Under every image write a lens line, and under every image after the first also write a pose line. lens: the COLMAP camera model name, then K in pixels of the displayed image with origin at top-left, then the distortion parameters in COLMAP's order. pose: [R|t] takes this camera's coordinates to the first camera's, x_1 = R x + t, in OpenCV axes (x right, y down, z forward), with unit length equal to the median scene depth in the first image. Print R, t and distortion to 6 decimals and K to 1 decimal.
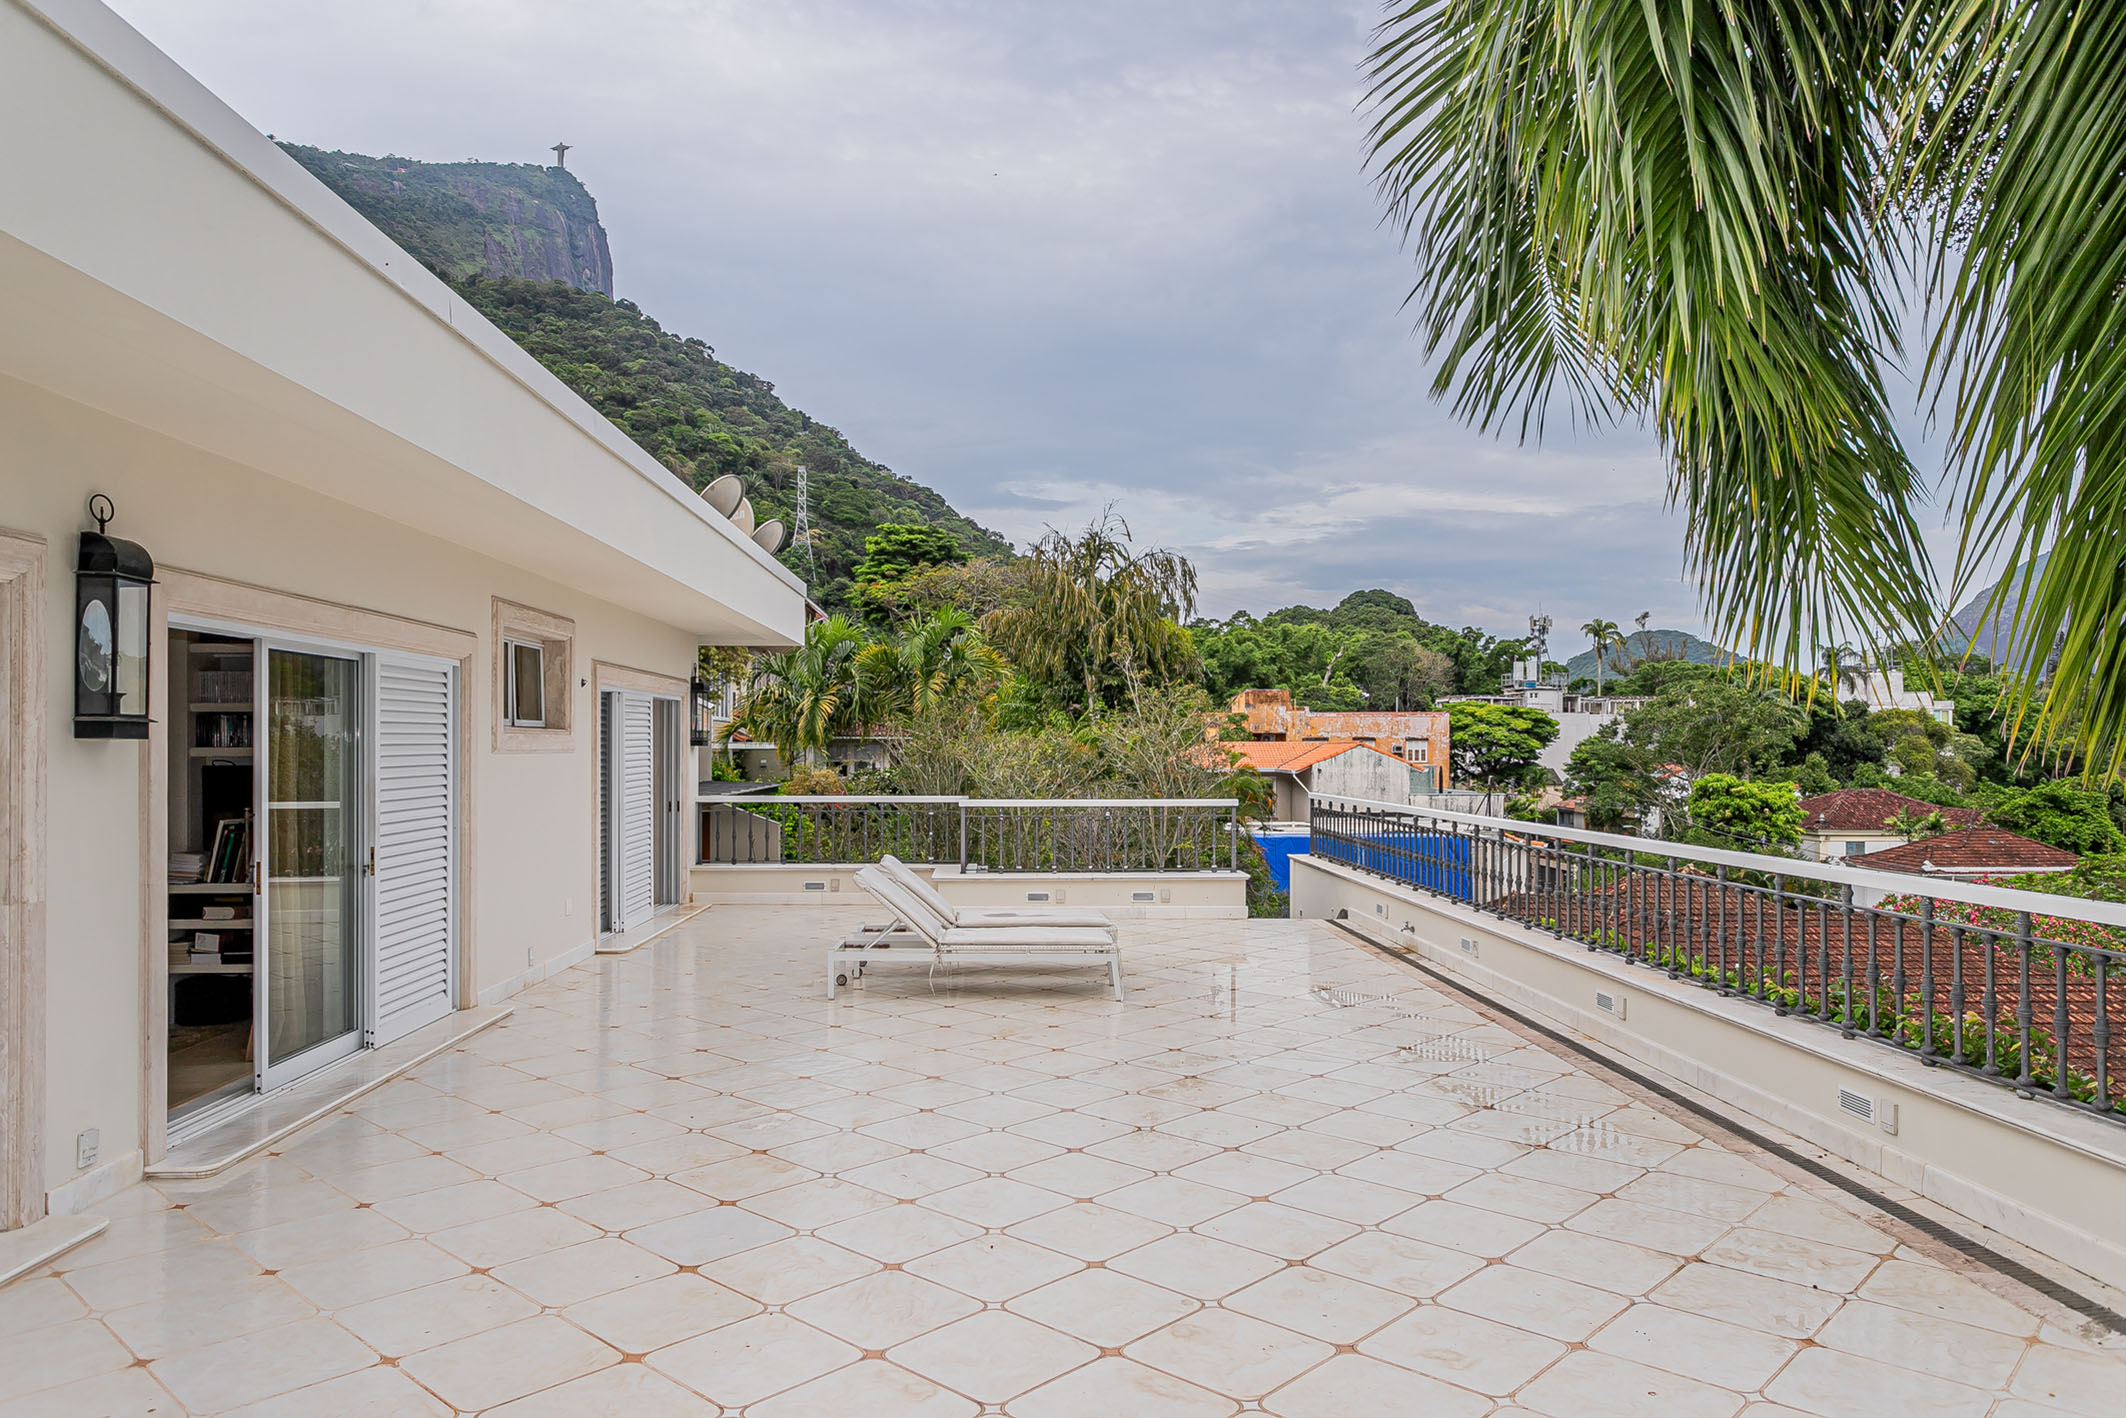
lens RADIAL K [[1424.5, 0, 1070.7], [0, 1424.5, 731.1], [0, 0, 1]] dist [-0.008443, 0.002779]
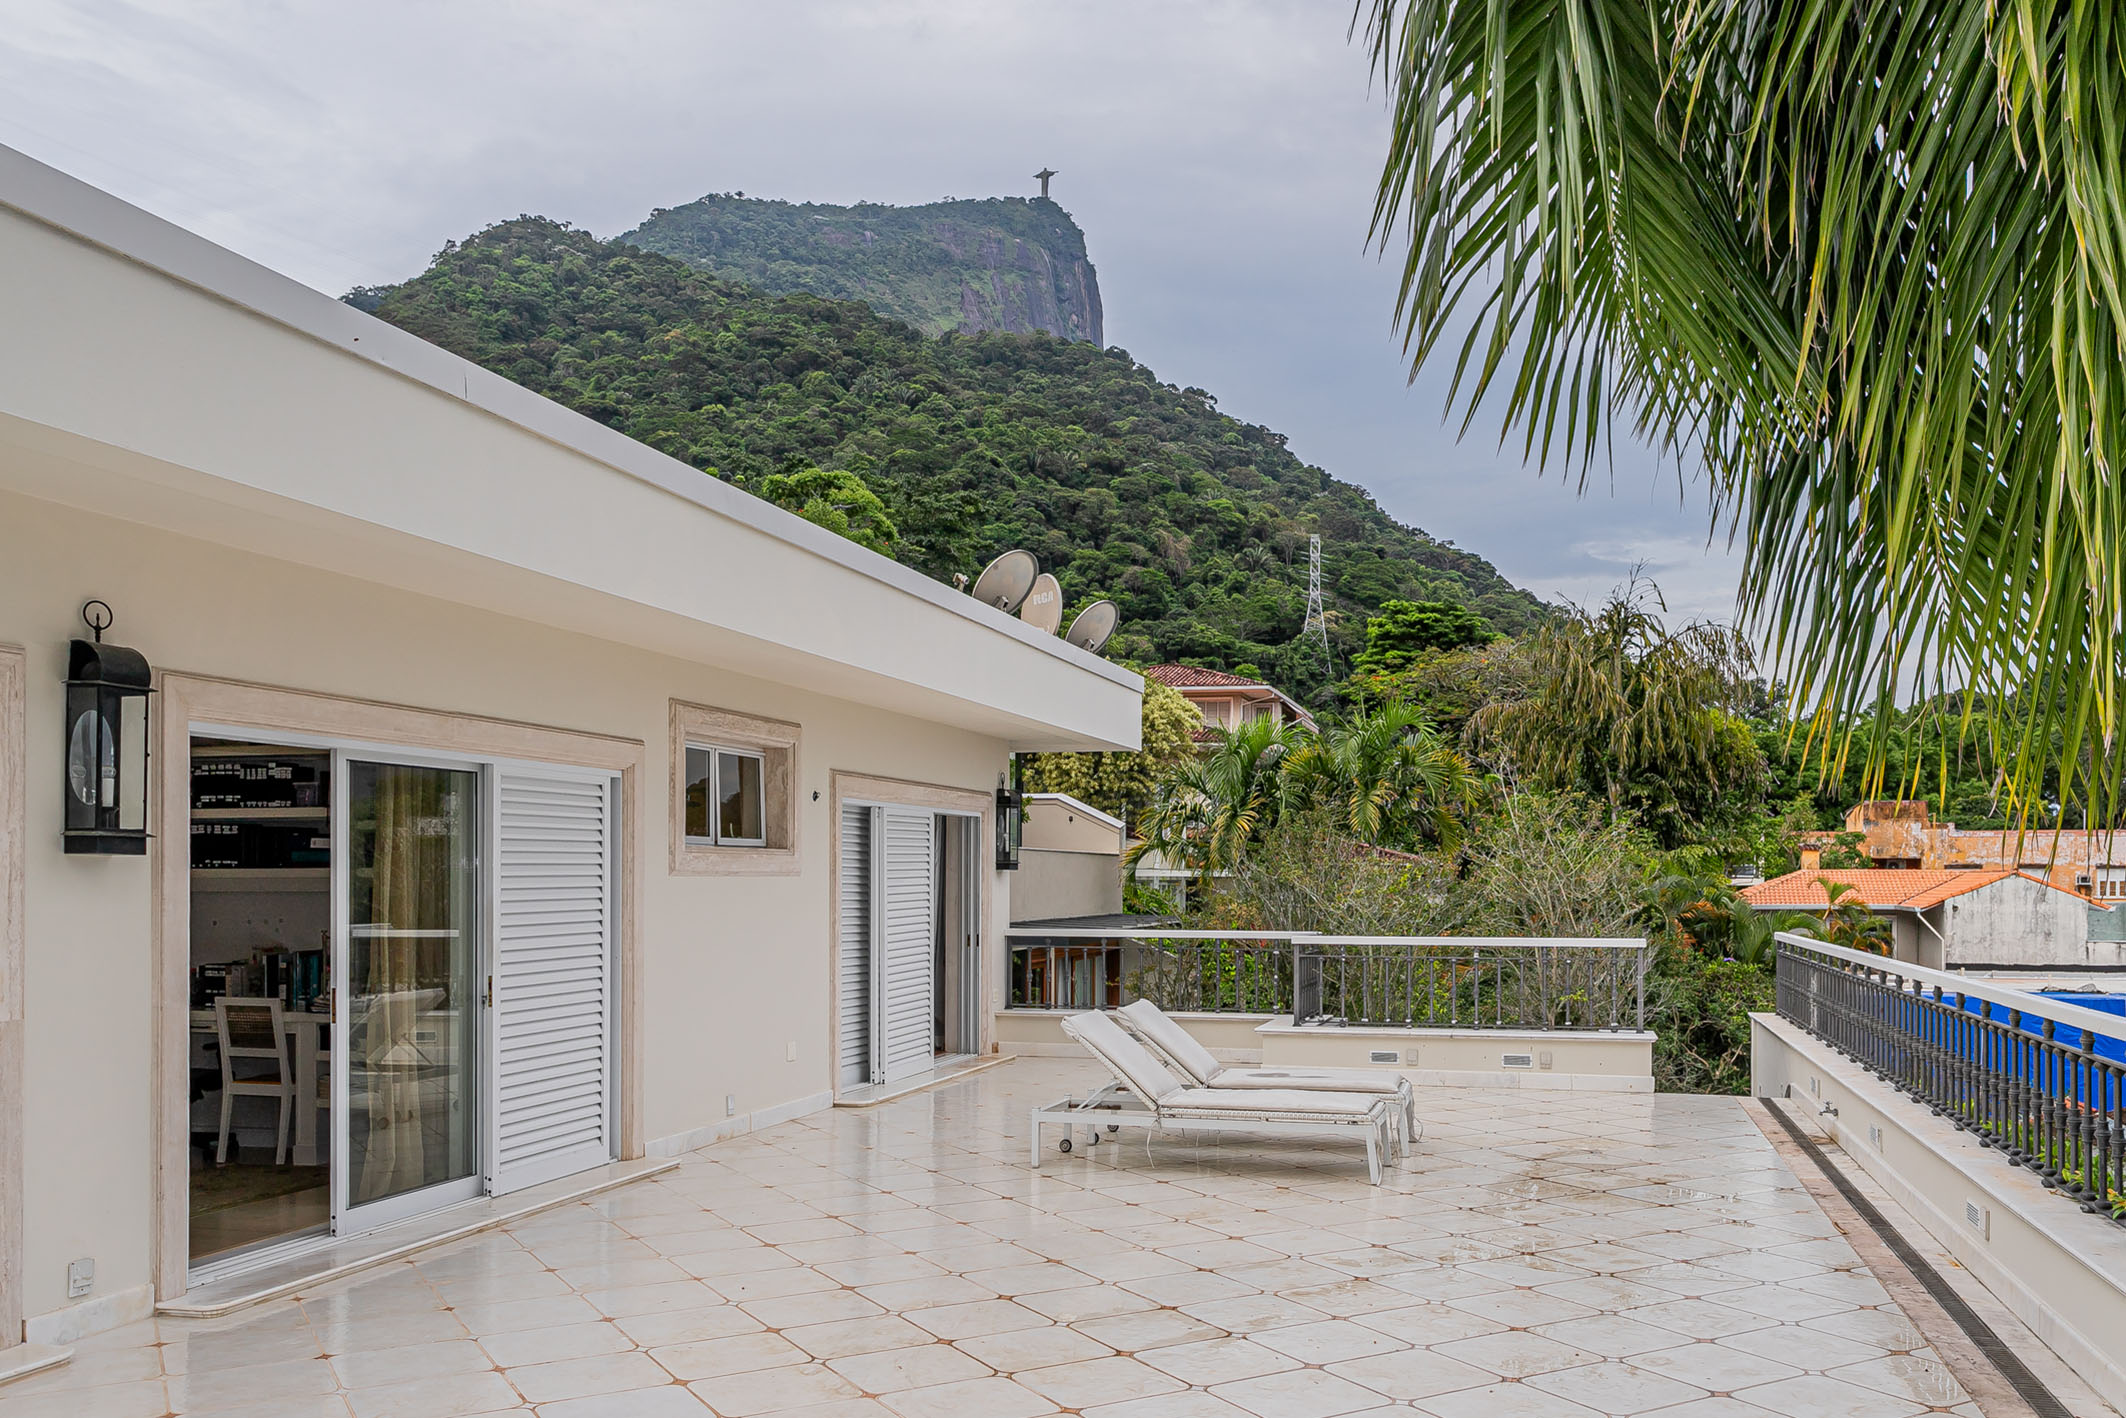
lens RADIAL K [[1752.4, 0, 1201.0], [0, 1752.4, 880.7], [0, 0, 1]] dist [0.017403, -0.022268]
pose [[0.967862, 0.002501, -0.251469, 0.116939], [0.000943, 0.999907, 0.013571, 0.002660], [0.251480, -0.013372, 0.967770, 0.012221]]
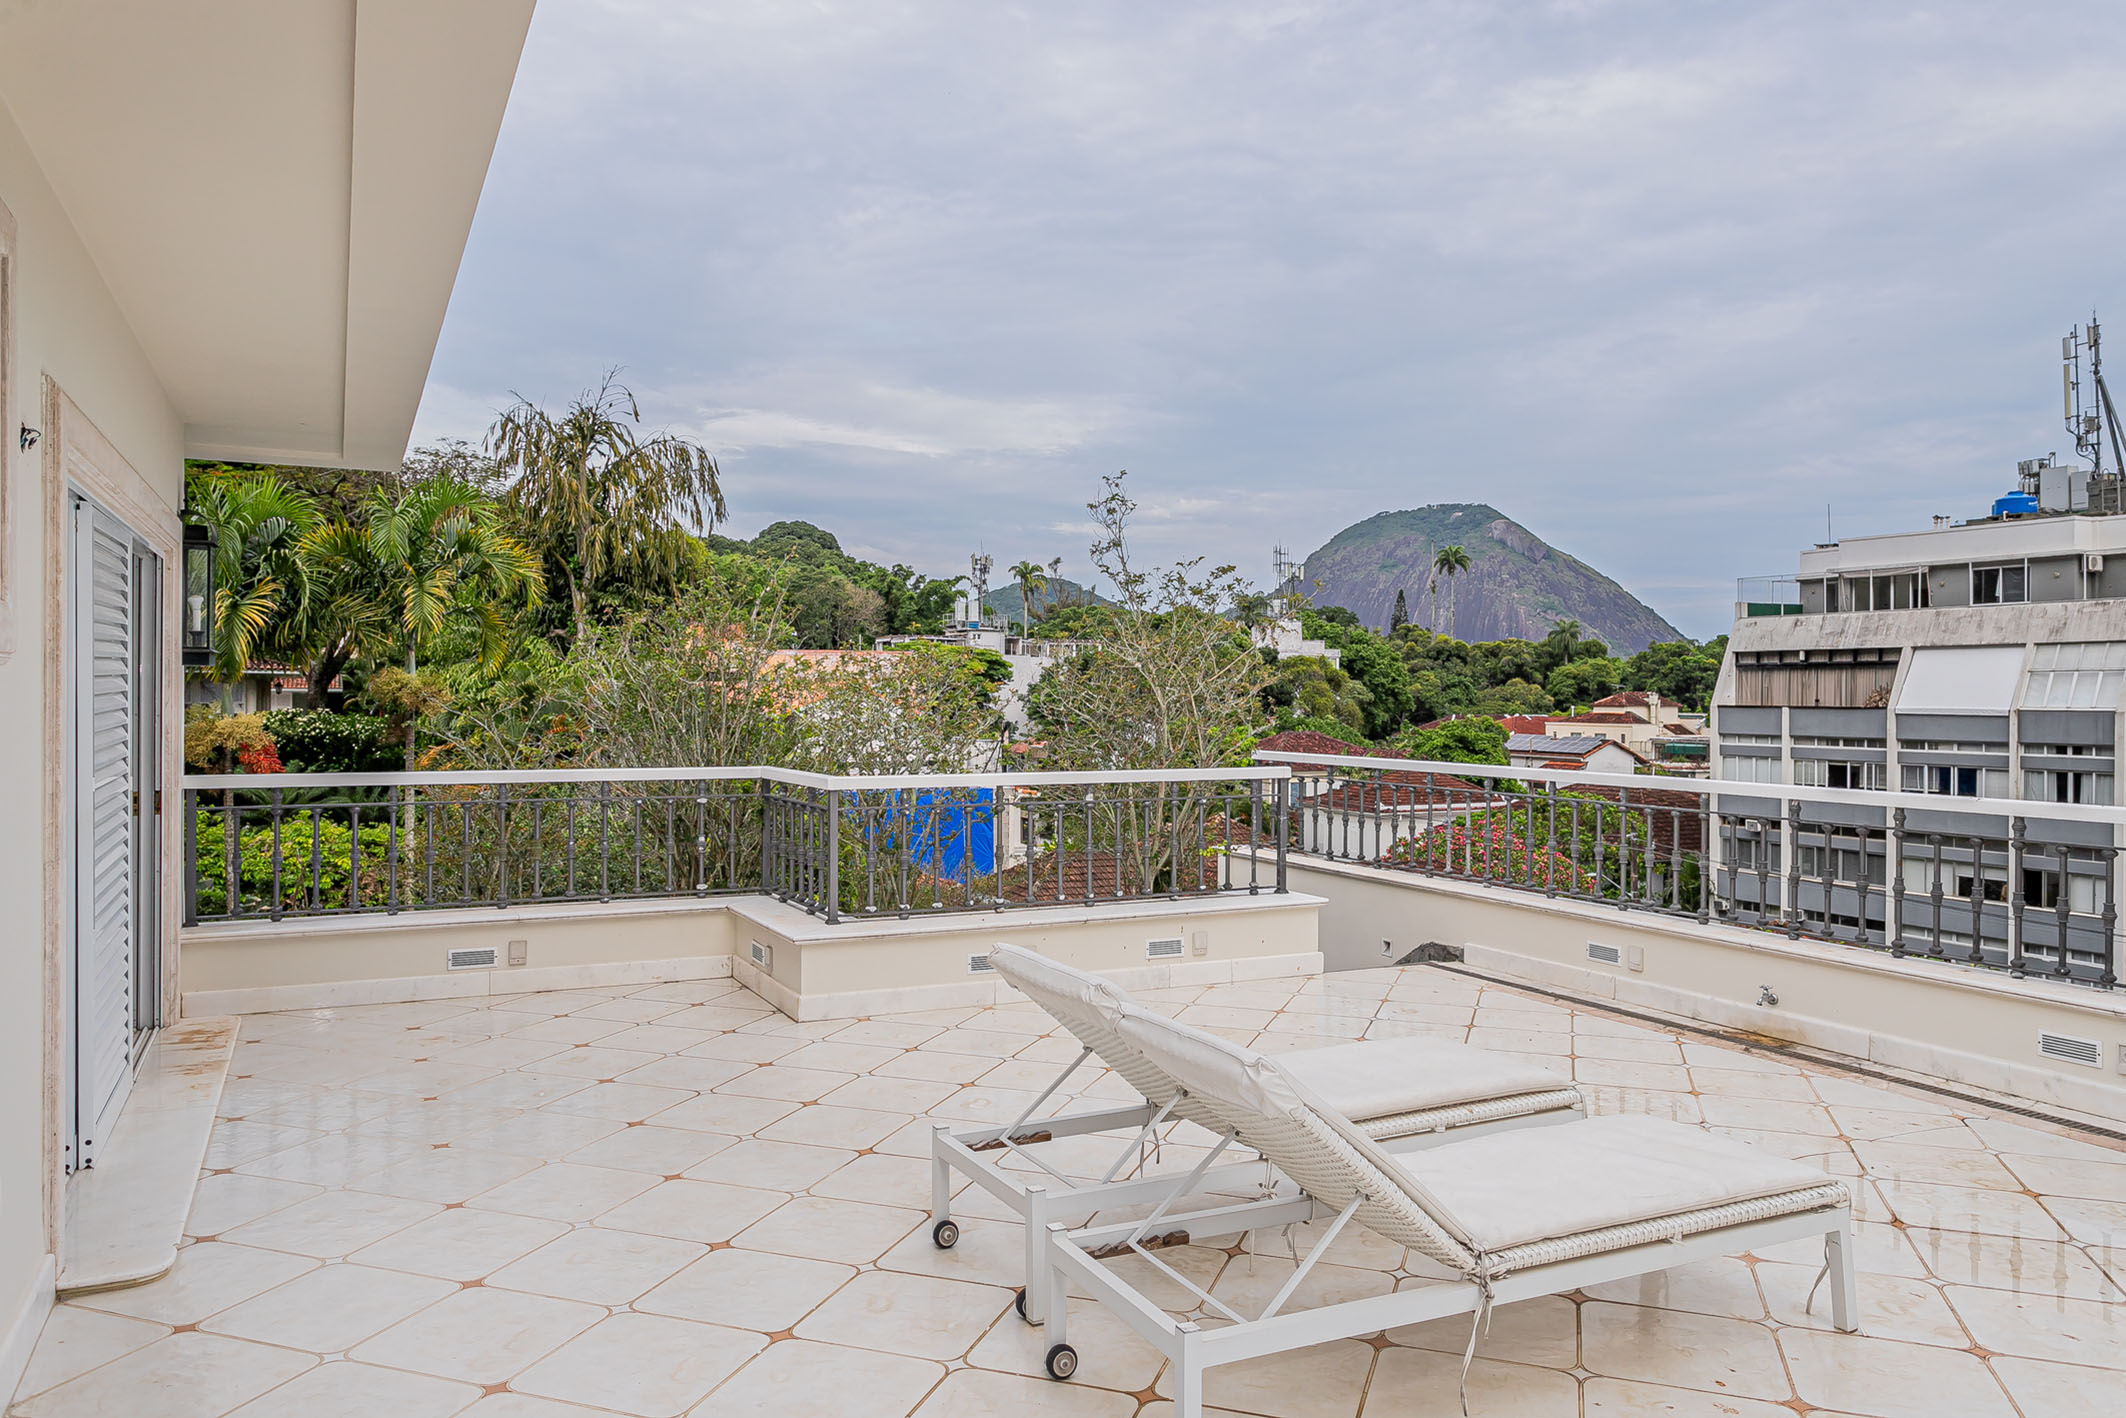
lens RADIAL K [[1503.2, 0, 1074.7], [0, 1503.2, 683.0], [0, 0, 1]] dist [0.016819, -0.000778]
pose [[0.918931, 0.006133, 0.394371, -0.194199], [-0.008801, 0.999949, 0.004957, 0.011411], [-0.394320, -0.008026, 0.918938, 0.450018]]
